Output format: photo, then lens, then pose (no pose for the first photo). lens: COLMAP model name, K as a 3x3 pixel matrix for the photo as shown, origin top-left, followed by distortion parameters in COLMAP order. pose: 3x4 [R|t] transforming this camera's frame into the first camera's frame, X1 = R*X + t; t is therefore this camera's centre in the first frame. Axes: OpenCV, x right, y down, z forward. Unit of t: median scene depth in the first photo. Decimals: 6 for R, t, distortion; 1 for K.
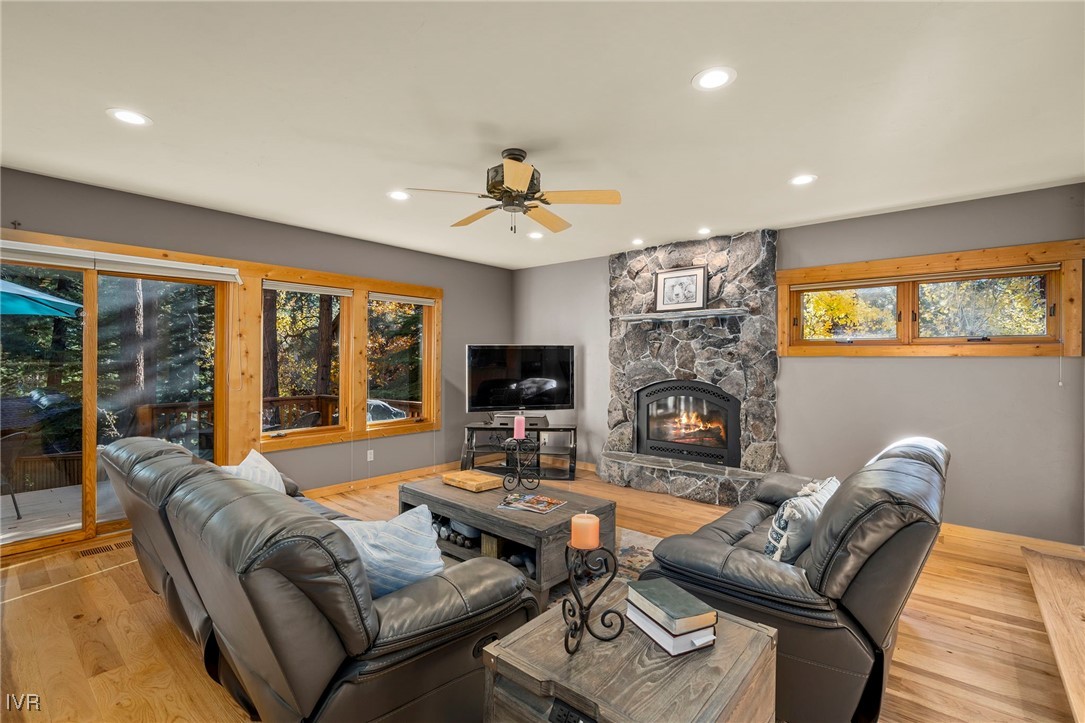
lens RADIAL K [[497.3, 0, 542.5], [0, 497.3, 361.5], [0, 0, 1]] dist [-0.000269, -0.000025]
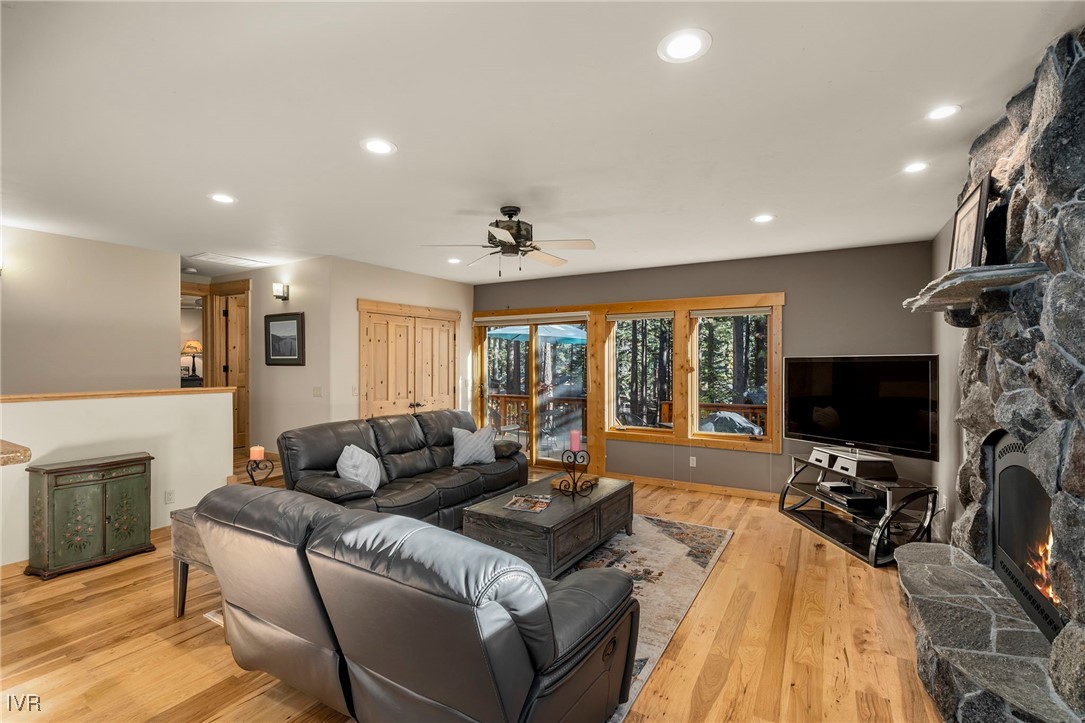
lens RADIAL K [[478.1, 0, 542.5], [0, 478.1, 361.5], [0, 0, 1]] dist [-0.001755, -0.000230]
pose [[0.169552, -0.008097, -0.985488, 0.697923], [-0.003421, 0.999955, -0.008804, -0.022561], [0.985515, 0.004864, 0.169517, 0.546096]]
